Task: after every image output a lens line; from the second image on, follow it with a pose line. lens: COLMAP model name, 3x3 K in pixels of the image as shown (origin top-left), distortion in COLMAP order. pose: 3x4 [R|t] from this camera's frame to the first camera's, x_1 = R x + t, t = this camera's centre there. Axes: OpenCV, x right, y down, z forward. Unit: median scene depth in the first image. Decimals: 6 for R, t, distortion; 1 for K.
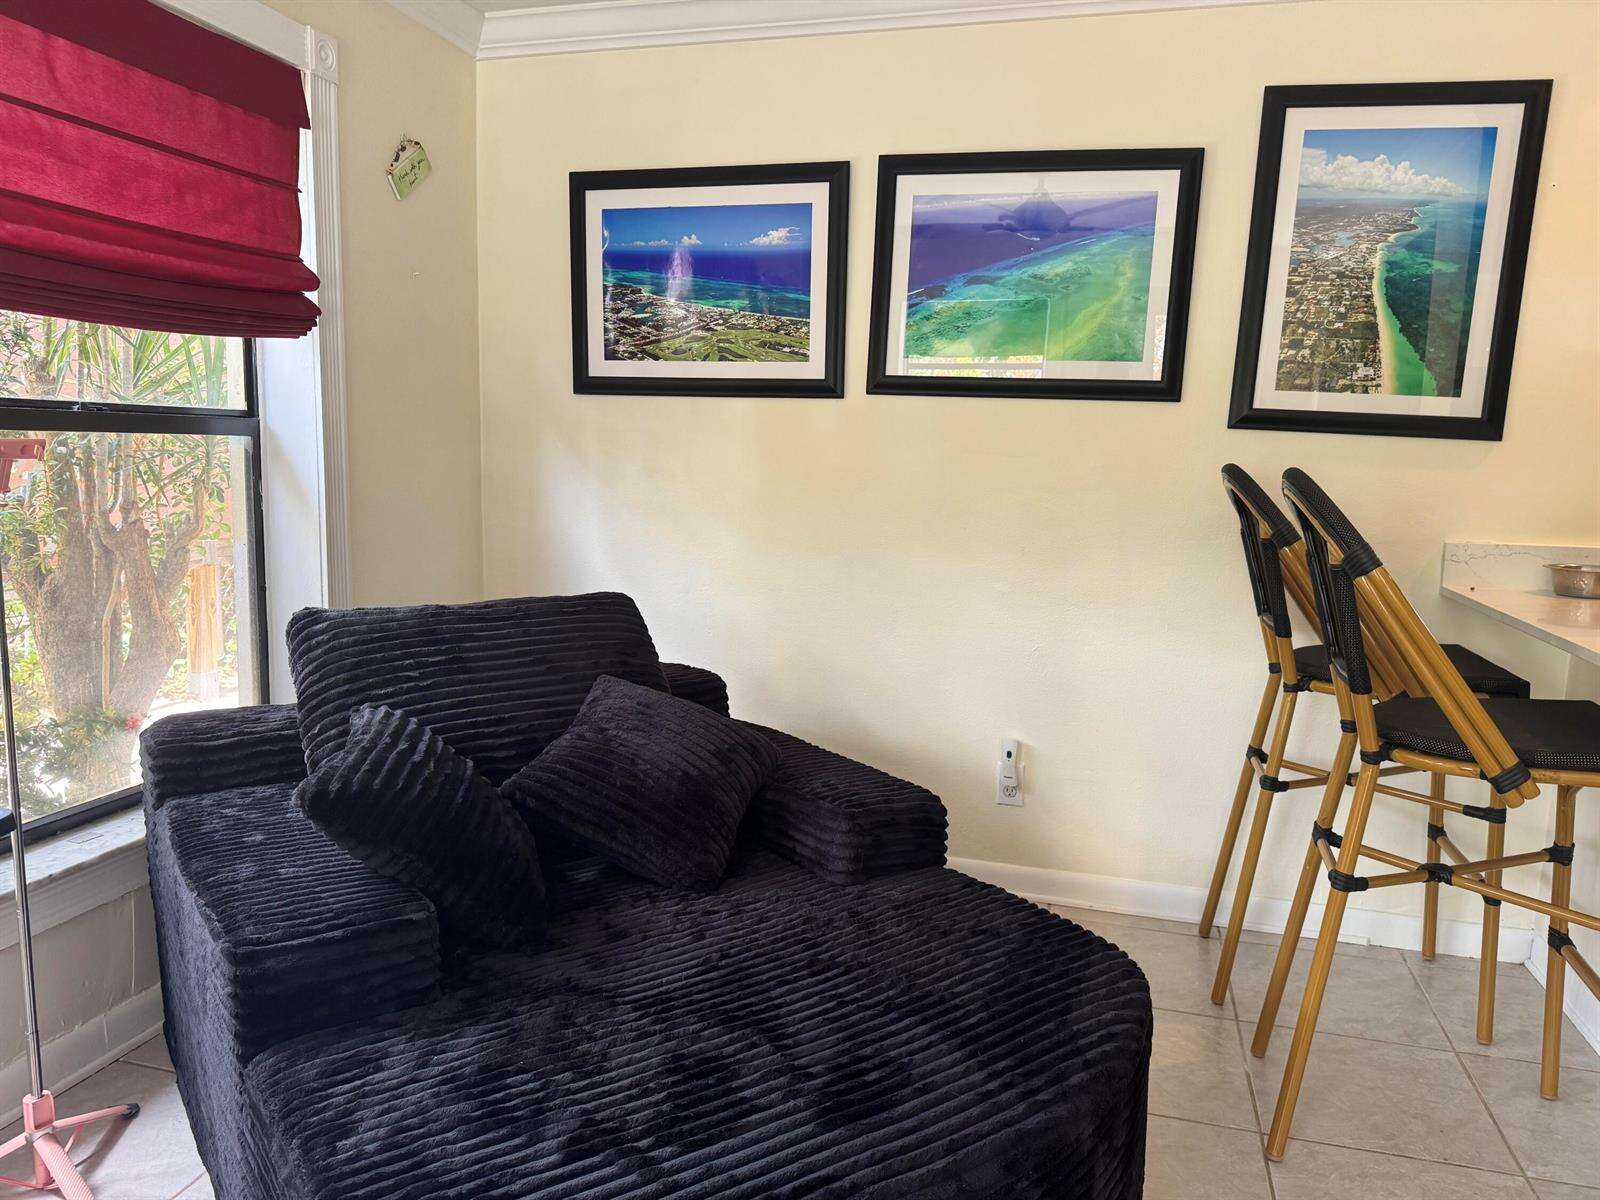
lens RADIAL K [[1132.7, 0, 806.3], [0, 1132.7, 601.7], [0, 0, 1]] dist [0.118495, -0.171772]
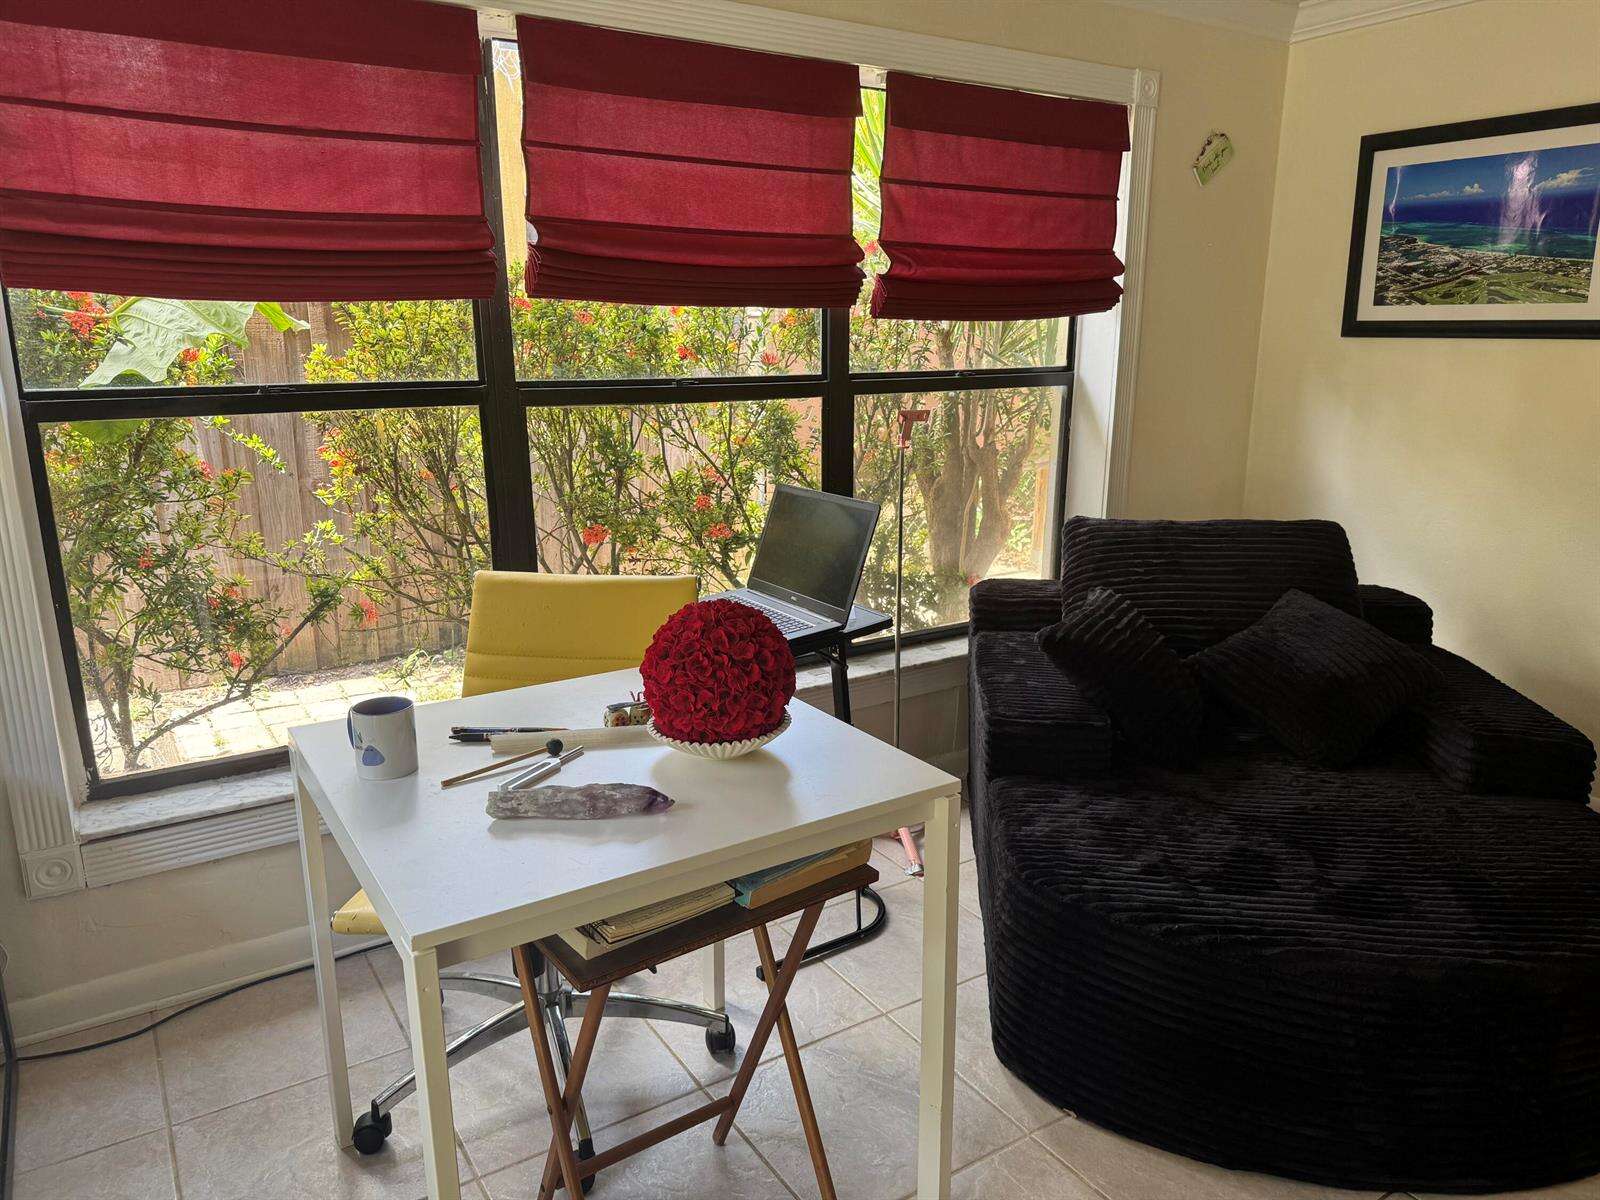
lens RADIAL K [[1132.7, 0, 806.3], [0, 1132.7, 601.7], [0, 0, 1]] dist [0.118495, -0.171772]
pose [[0.751991, 0.132502, -0.645718, 0.218335], [-0.072057, 0.990242, 0.119282, -0.030256], [0.655223, -0.043171, 0.754201, -0.266711]]
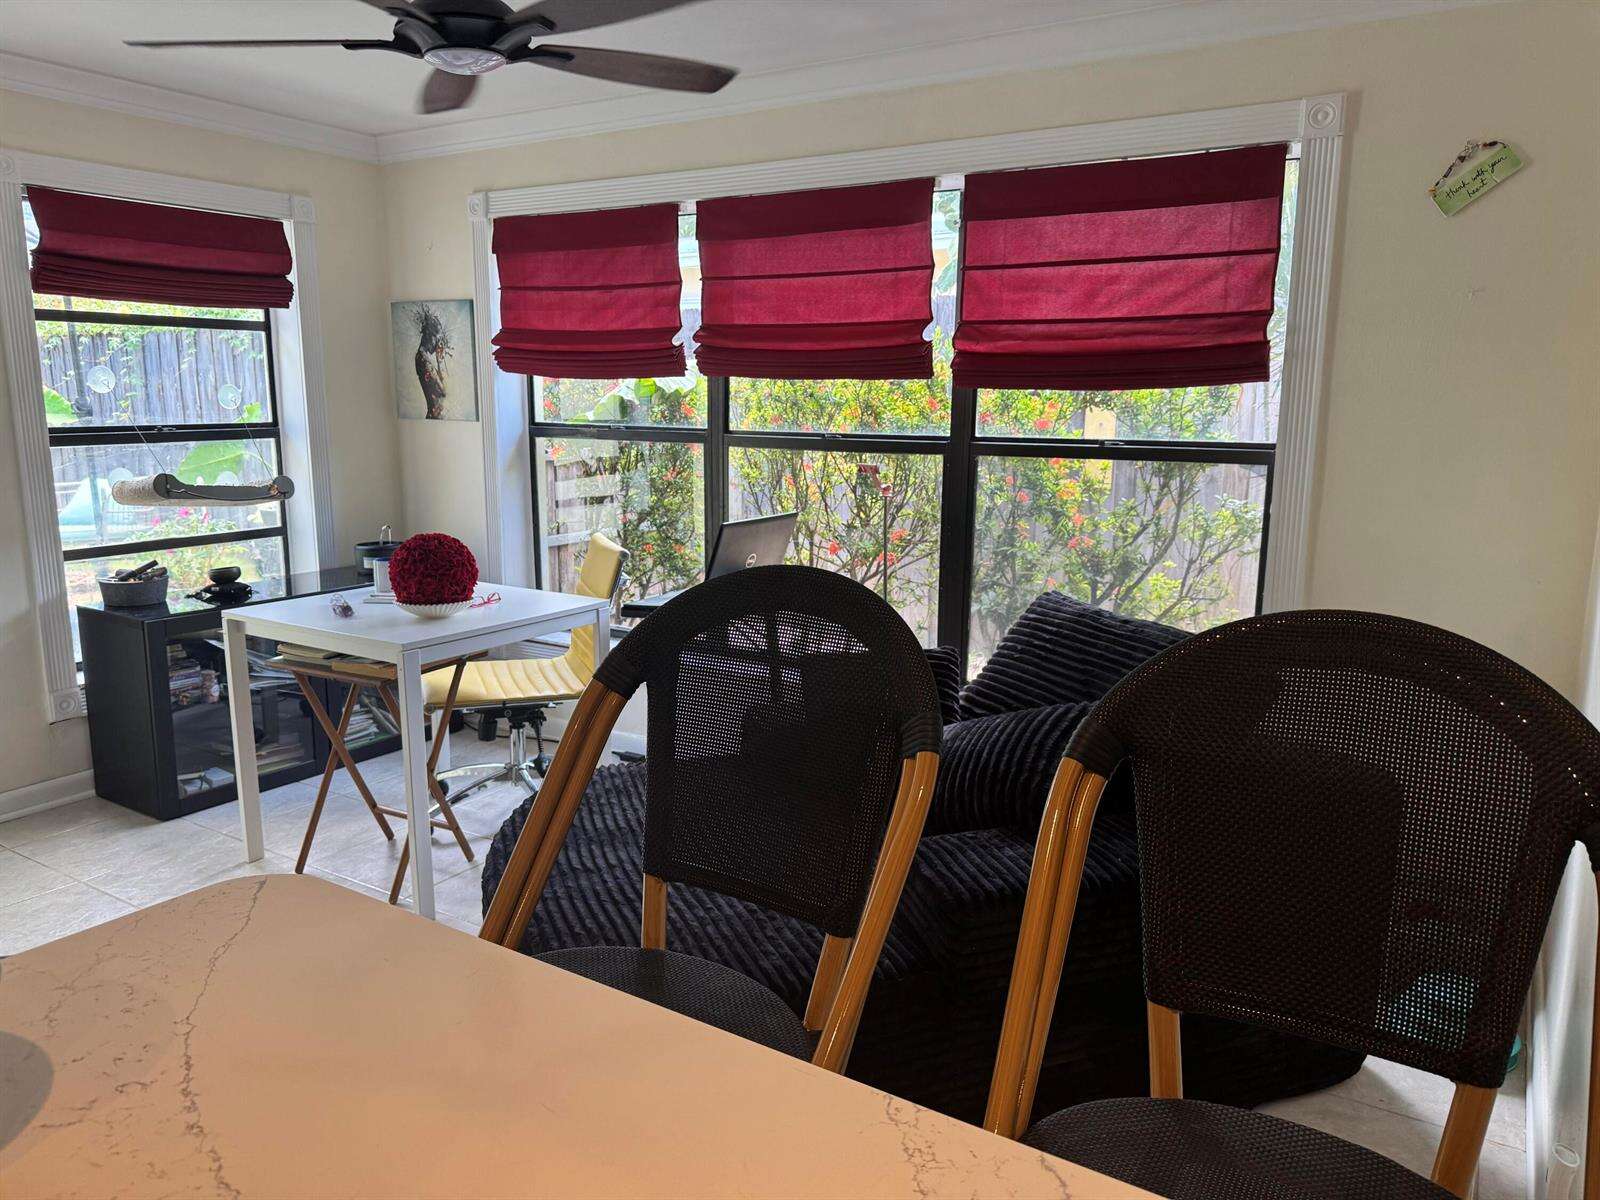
lens RADIAL K [[1132.7, 0, 806.3], [0, 1132.7, 601.7], [0, 0, 1]] dist [0.118495, -0.171772]
pose [[-0.289728, 0.154493, -0.944558, 0.842880], [-0.142836, 0.968855, 0.202280, -0.193658], [0.946391, 0.193523, -0.258637, 0.959341]]
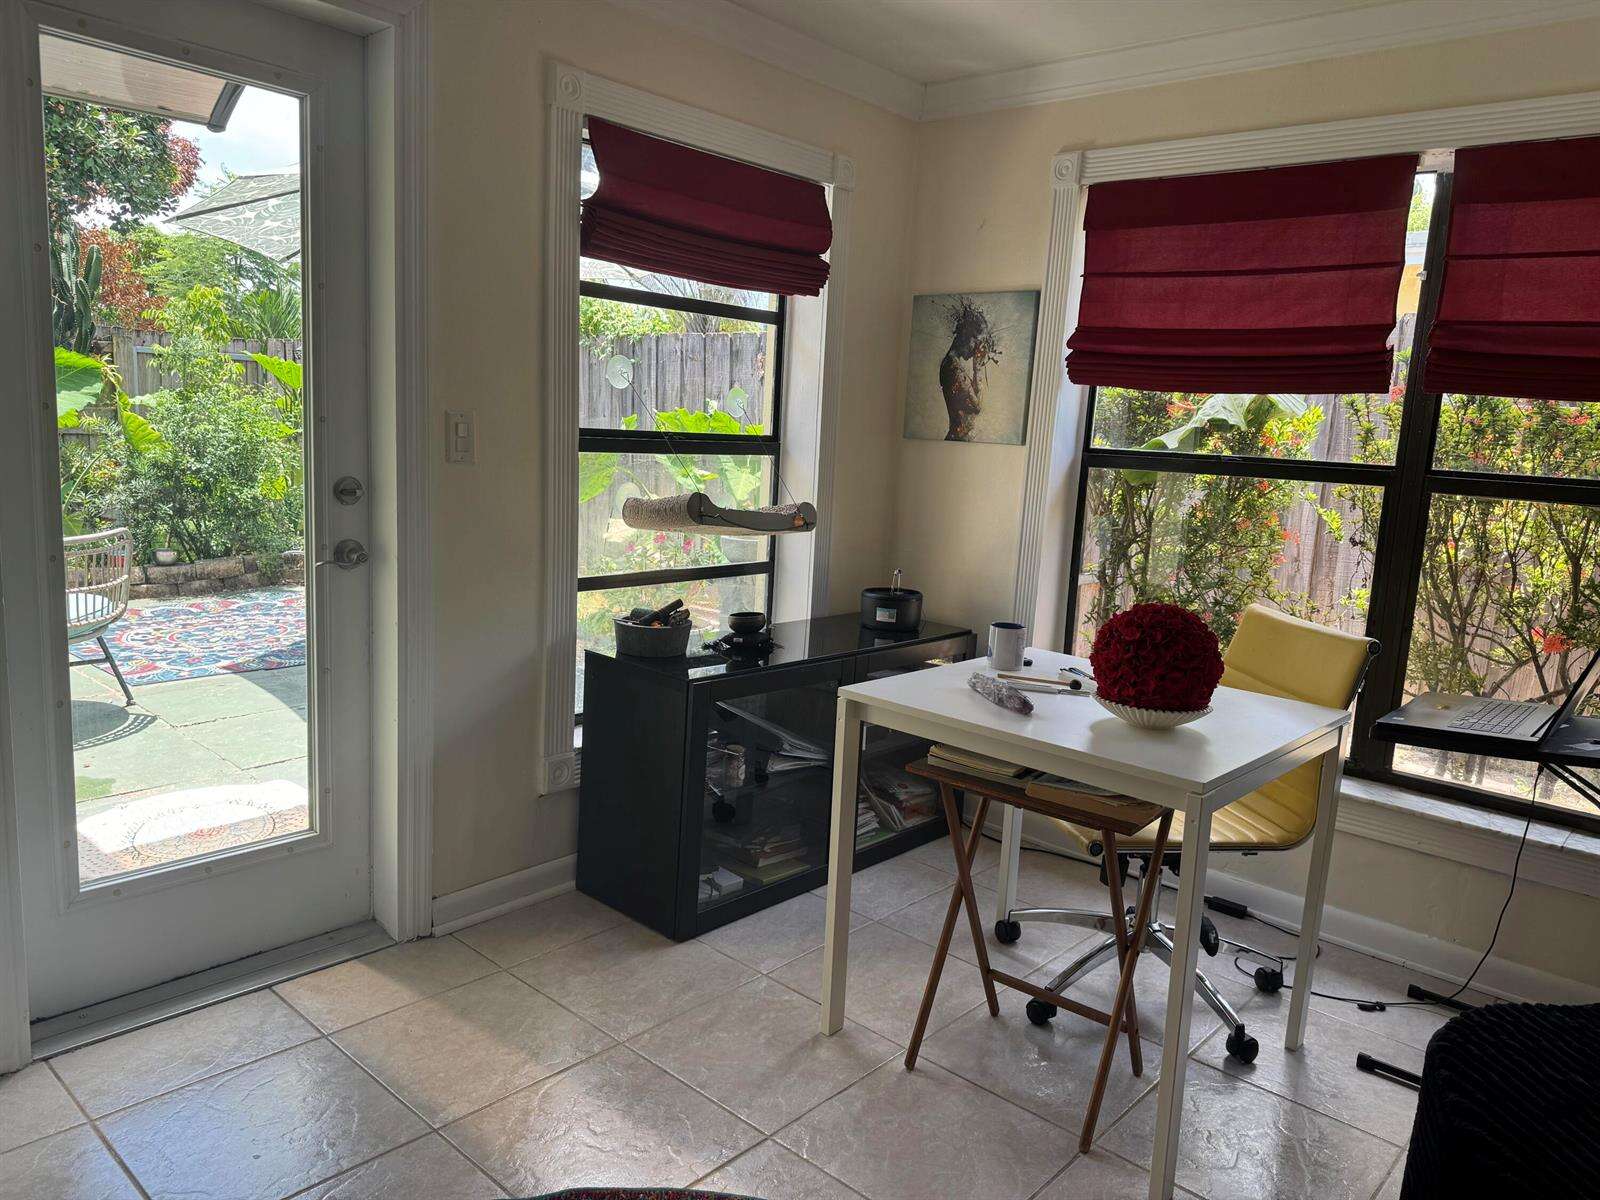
lens RADIAL K [[1132.7, 0, 806.3], [0, 1132.7, 601.7], [0, 0, 1]] dist [0.118495, -0.171772]
pose [[-0.451325, 0.095031, -0.887285, 0.635094], [-0.185615, 0.962568, 0.197508, -0.071820], [0.872842, 0.253834, -0.416792, 0.347265]]
